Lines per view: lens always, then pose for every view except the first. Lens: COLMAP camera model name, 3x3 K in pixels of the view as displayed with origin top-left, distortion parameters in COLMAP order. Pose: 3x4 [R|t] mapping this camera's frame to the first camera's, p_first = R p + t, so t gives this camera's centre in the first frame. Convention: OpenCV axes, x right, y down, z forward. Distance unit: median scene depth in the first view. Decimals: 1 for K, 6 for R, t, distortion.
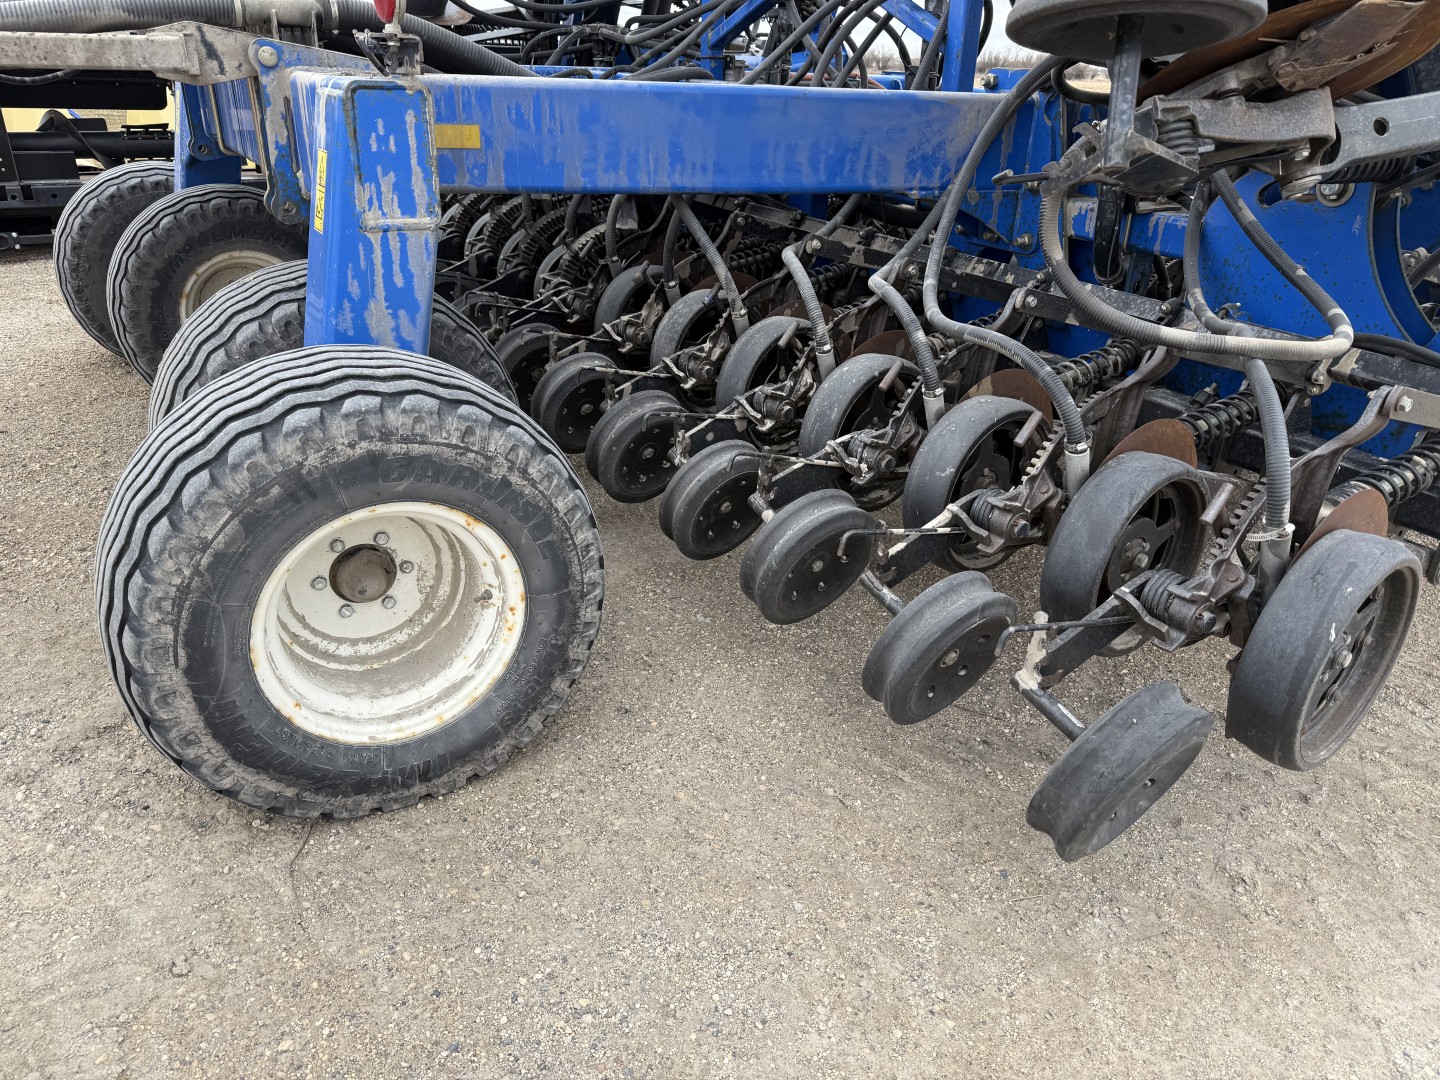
lens RADIAL K [[1044.6, 0, 744.3], [0, 1044.6, 548.4], [0, 0, 1]] dist [0.083855, -0.122391]
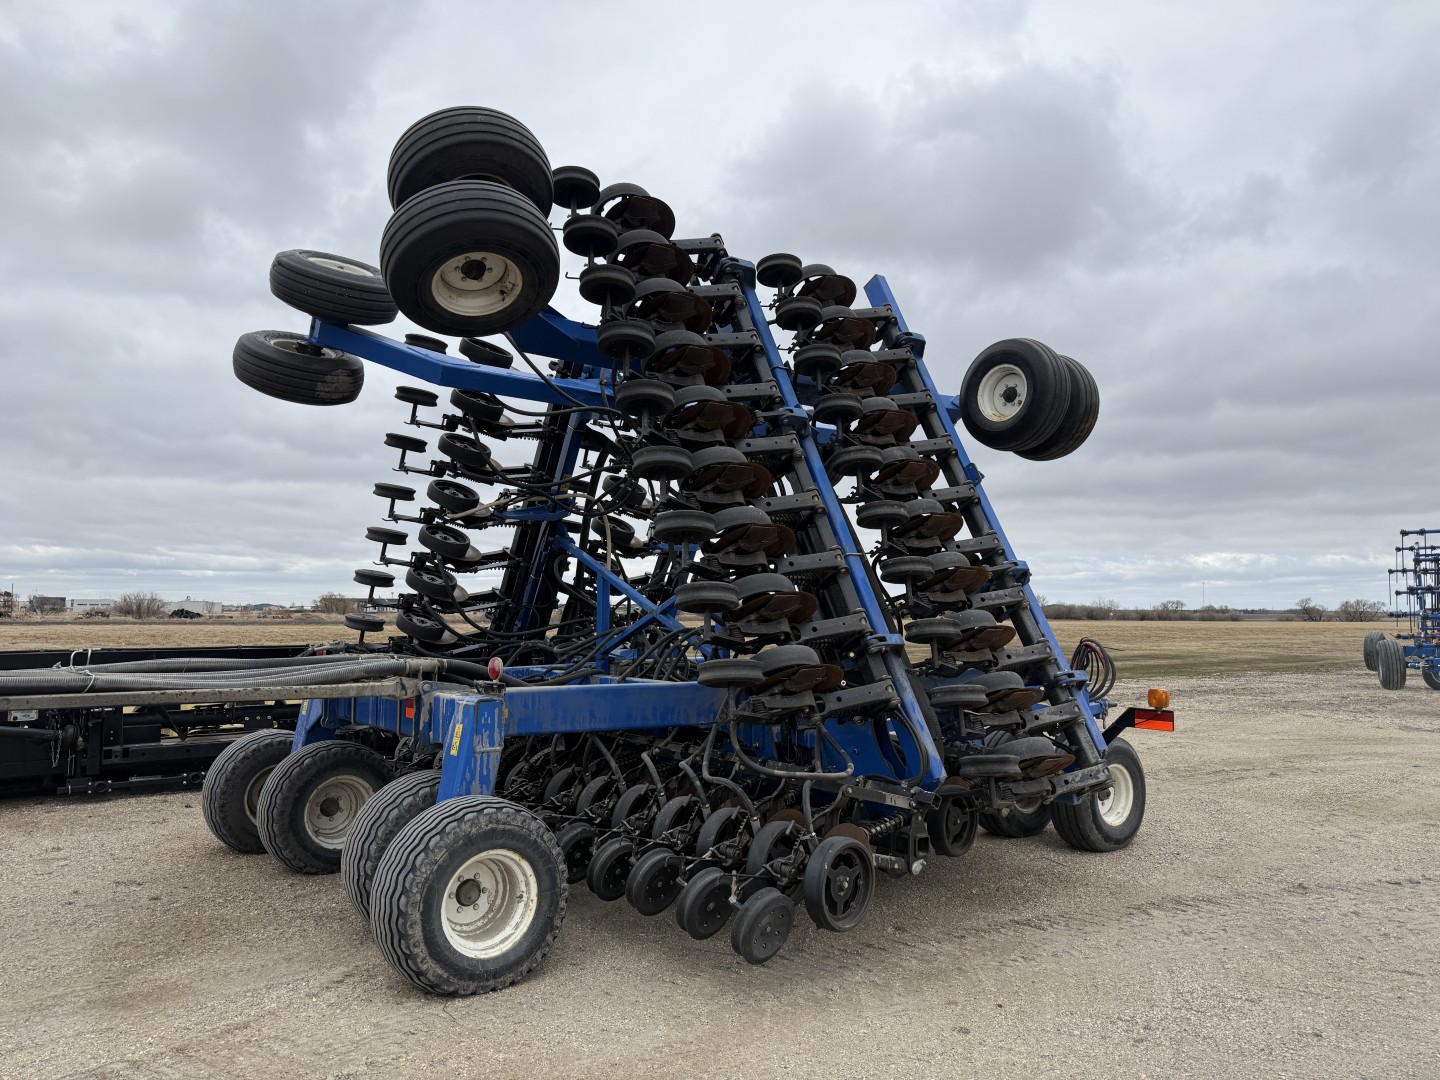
lens RADIAL K [[1044.6, 0, 744.3], [0, 1044.6, 548.4], [0, 0, 1]] dist [0.083855, -0.122391]
pose [[0.991851, -0.027305, 0.124447, -0.013738], [0.082396, 0.882478, -0.463080, 0.461888], [-0.097177, 0.469560, 0.877536, -1.428270]]
